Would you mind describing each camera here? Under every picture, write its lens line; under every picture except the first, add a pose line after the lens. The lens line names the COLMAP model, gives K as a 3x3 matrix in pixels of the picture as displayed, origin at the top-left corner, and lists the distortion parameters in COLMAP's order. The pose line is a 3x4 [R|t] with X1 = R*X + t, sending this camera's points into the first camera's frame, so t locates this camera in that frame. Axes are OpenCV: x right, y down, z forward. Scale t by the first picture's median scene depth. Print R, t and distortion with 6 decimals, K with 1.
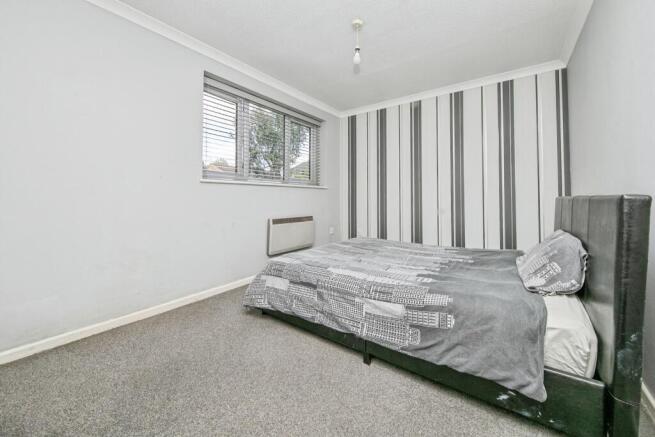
lens RADIAL K [[232.5, 0, 370.6], [0, 232.5, 197.1], [0, 0, 1]] dist [-0.000994, -0.000037]
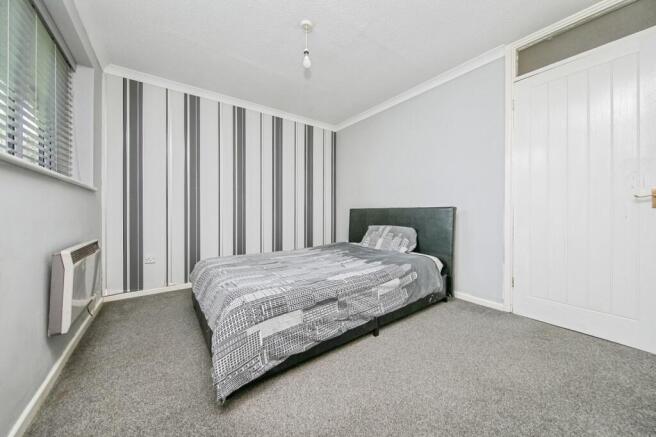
lens RADIAL K [[230.8, 0, 327.9], [0, 230.8, 209.3], [0, 0, 1]] dist [0.000256, -0.000006]
pose [[0.387984, 0.006337, 0.921645, -1.100106], [-0.002169, 0.999980, -0.005963, 0.017213], [-0.921664, 0.000314, 0.387989, 0.634635]]
